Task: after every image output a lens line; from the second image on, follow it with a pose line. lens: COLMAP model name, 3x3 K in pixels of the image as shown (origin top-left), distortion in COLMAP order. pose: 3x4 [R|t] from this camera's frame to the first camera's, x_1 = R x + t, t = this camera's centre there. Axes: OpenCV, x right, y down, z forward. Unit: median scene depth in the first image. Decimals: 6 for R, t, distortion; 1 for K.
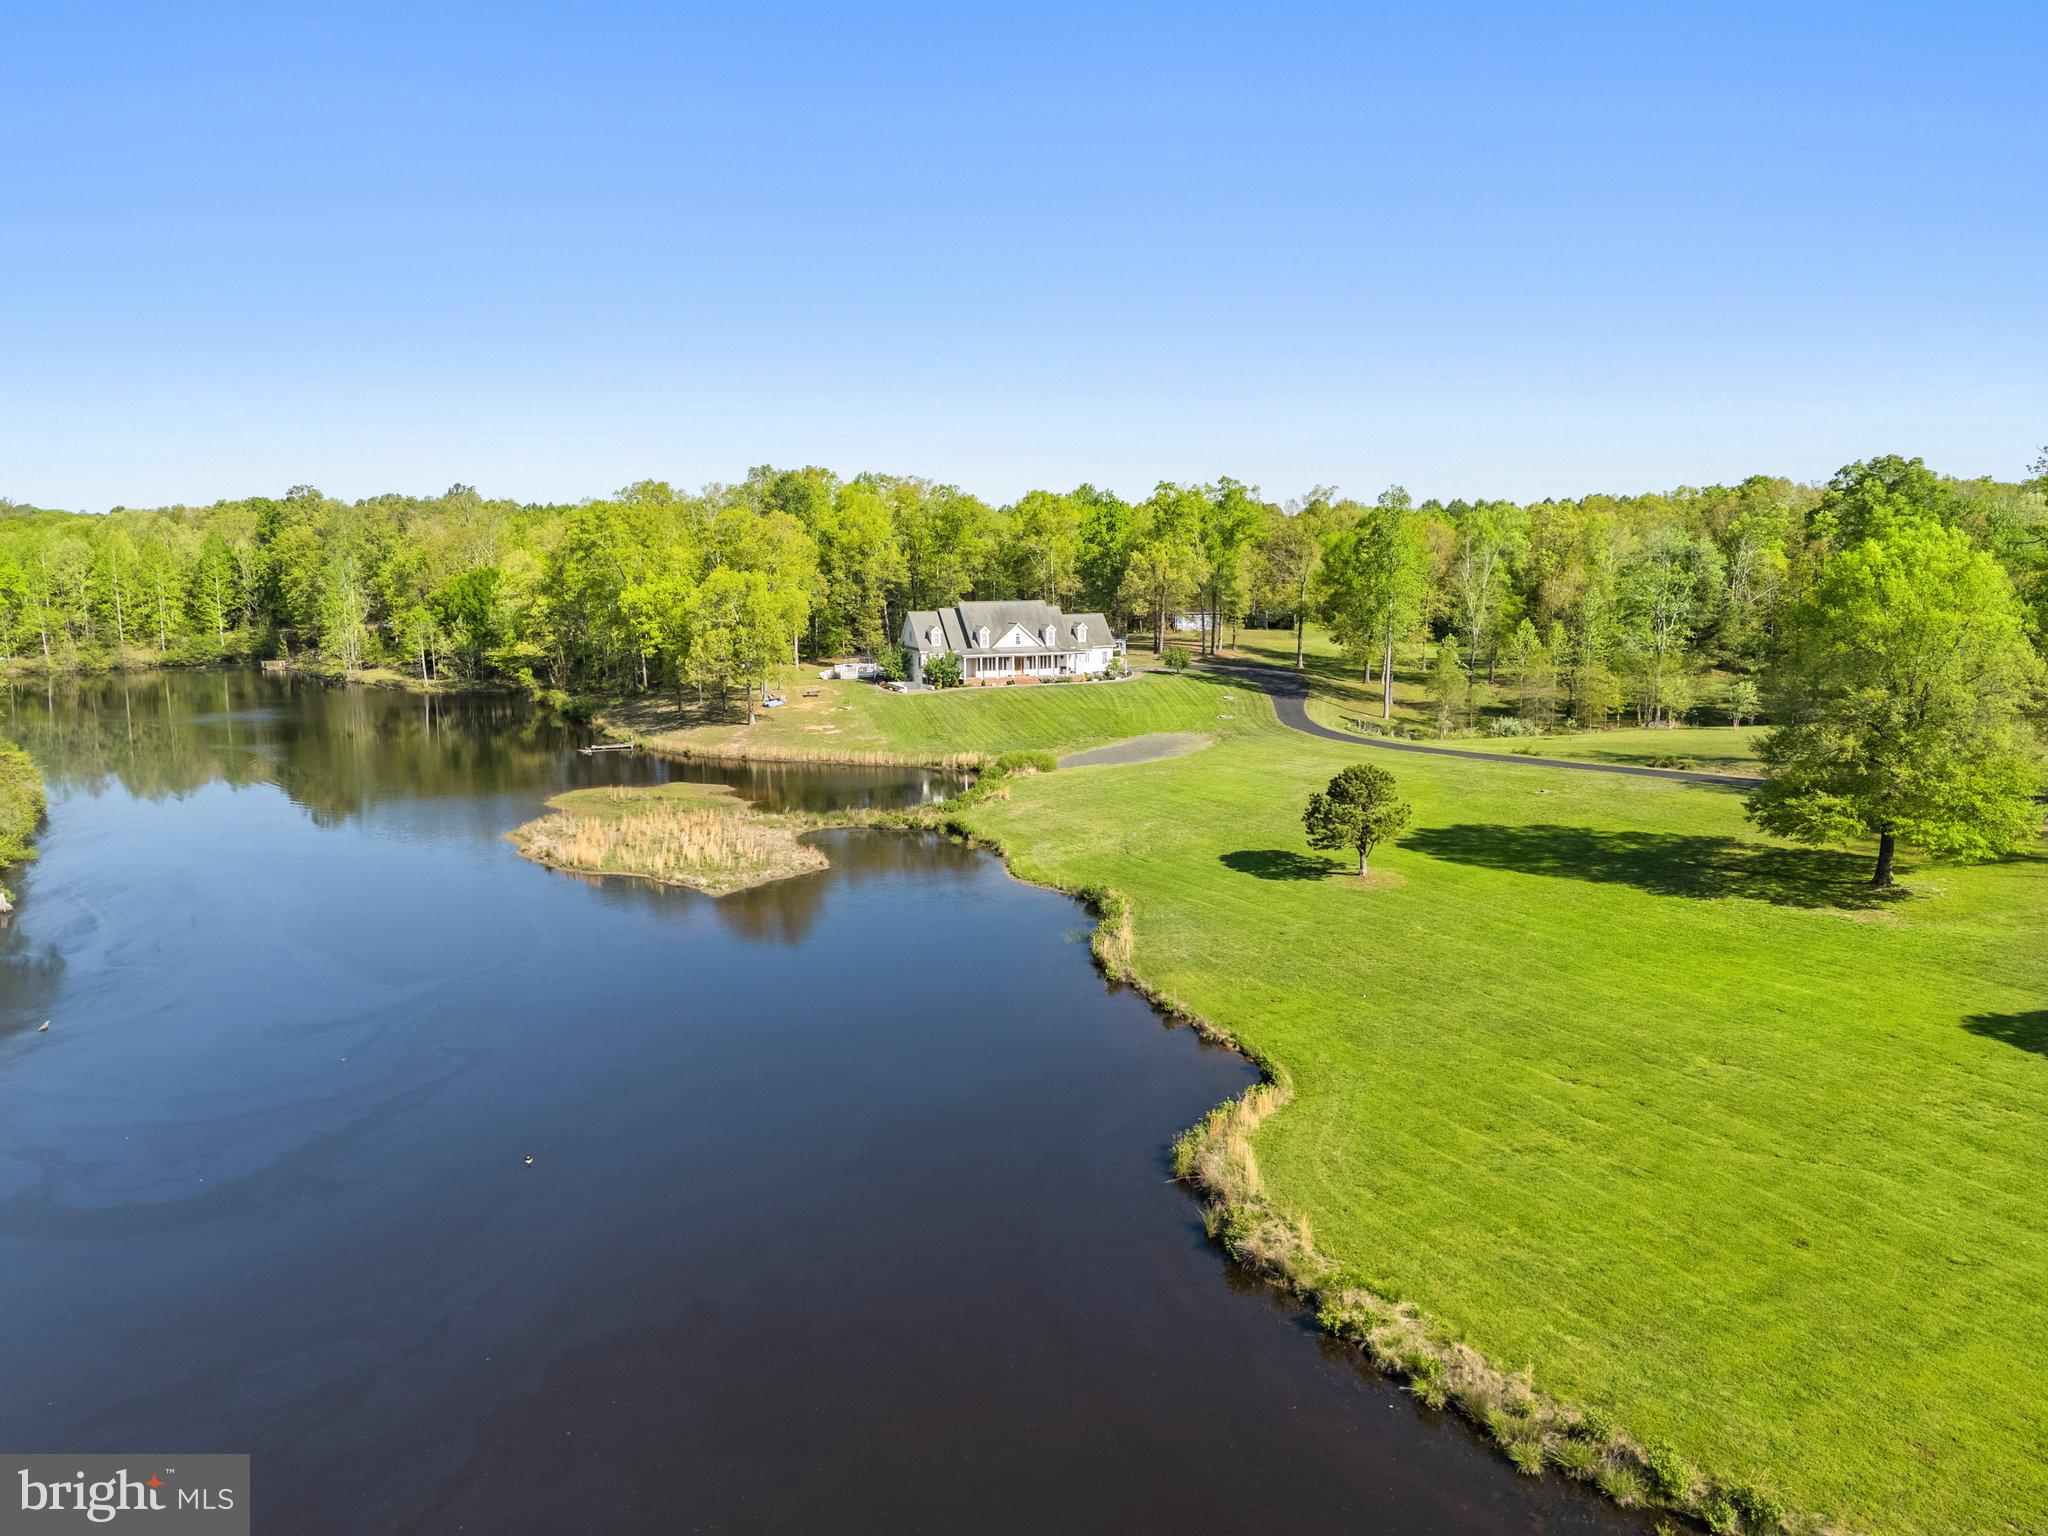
lens RADIAL K [[1507.1, 0, 1029.2], [0, 1507.1, 743.3], [0, 0, 1]] dist [0.066855, -0.052916]
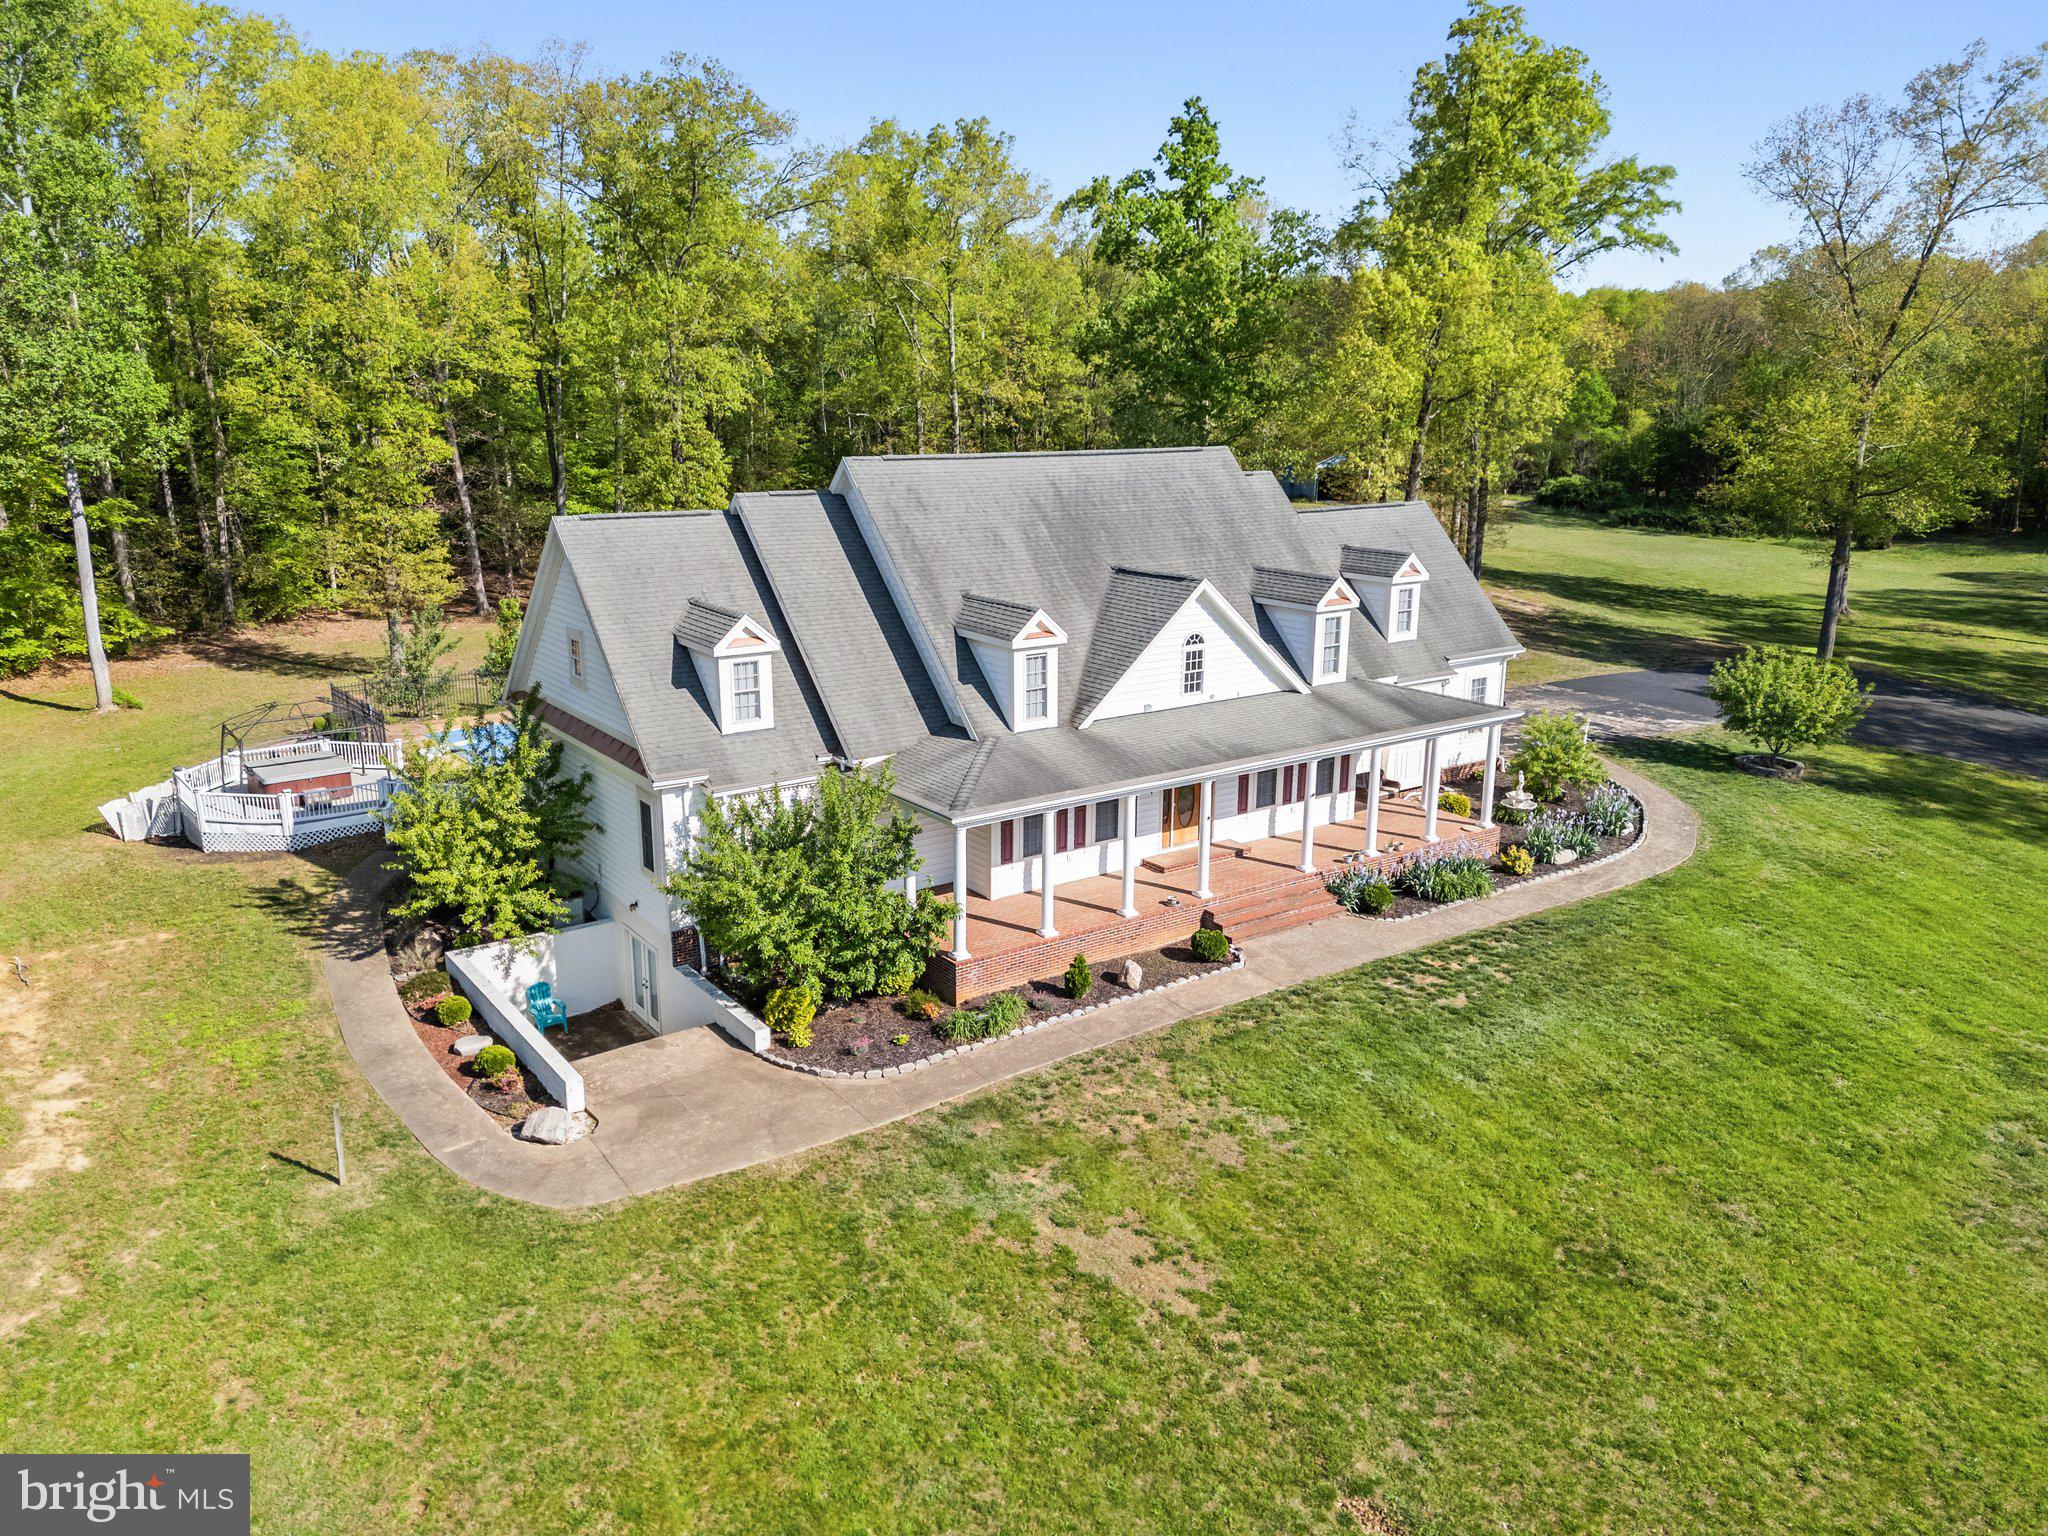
lens RADIAL K [[1509.4, 0, 1023.0], [0, 1509.4, 754.8], [0, 0, 1]] dist [0.074742, -0.076712]
pose [[0.972810, -0.046777, 0.226831, -0.068646], [0.020844, 0.993100, 0.115401, -0.078808], [-0.230664, -0.107535, 0.967073, 0.816842]]
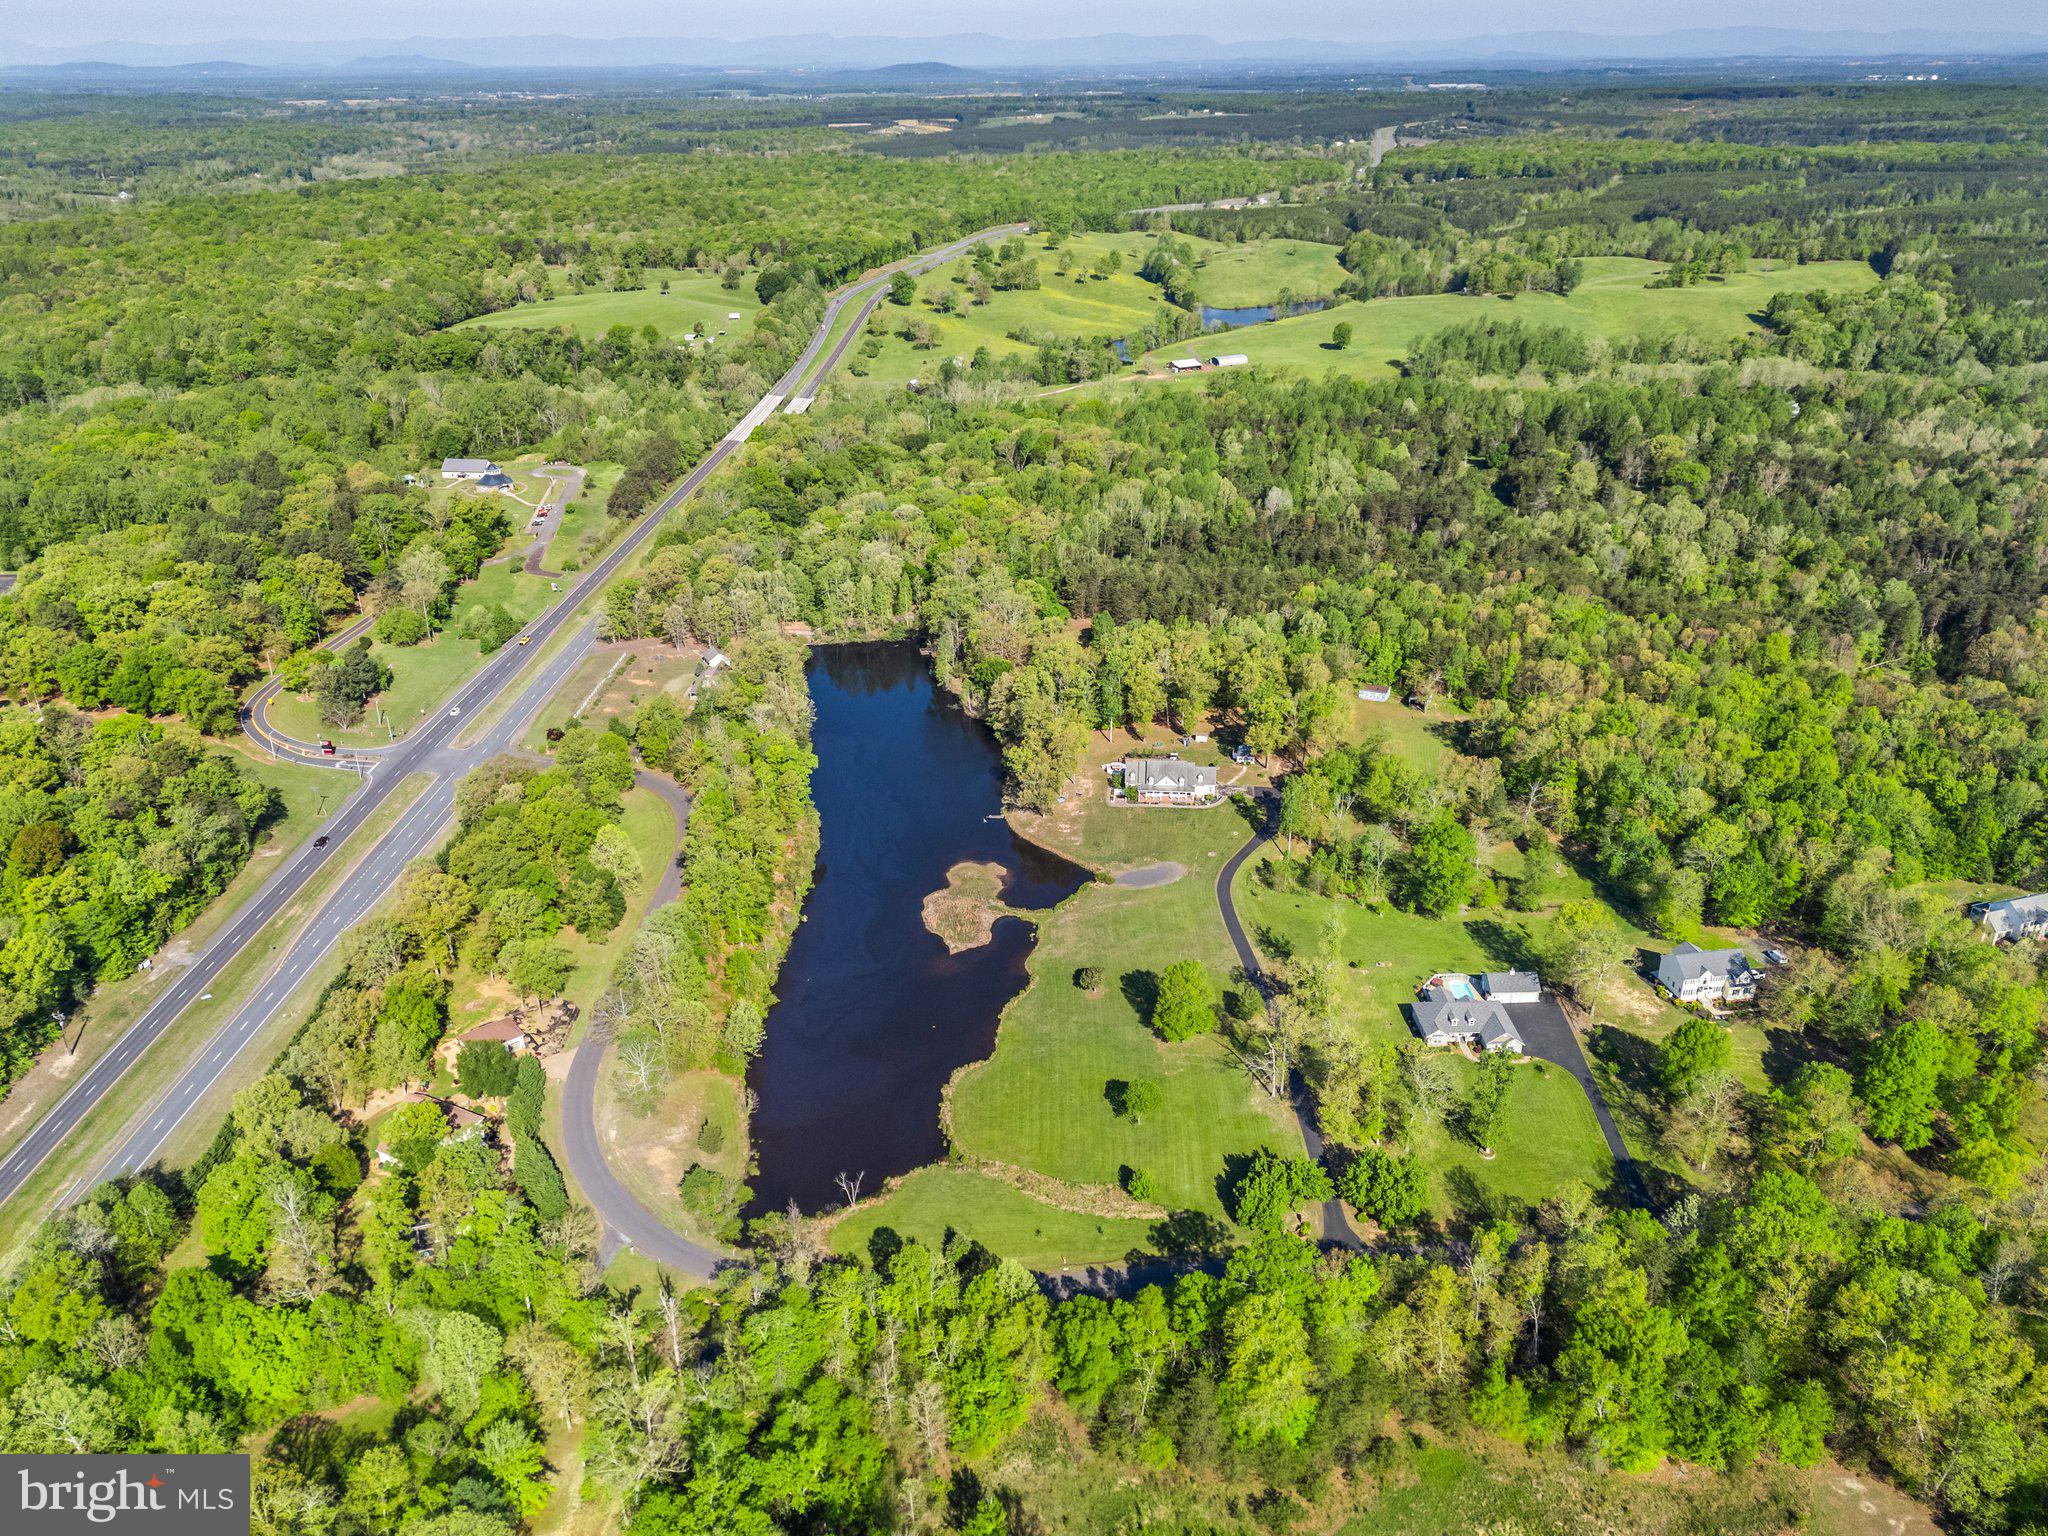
lens RADIAL K [[1529.0, 0, 1057.8], [0, 1529.0, 723.3], [0, 0, 1]] dist [0.072487, -0.060378]
pose [[0.903049, 0.169705, -0.394591, 0.749451], [-0.054775, 0.956641, 0.286075, -0.814253], [0.426031, -0.236726, 0.873189, -1.107423]]
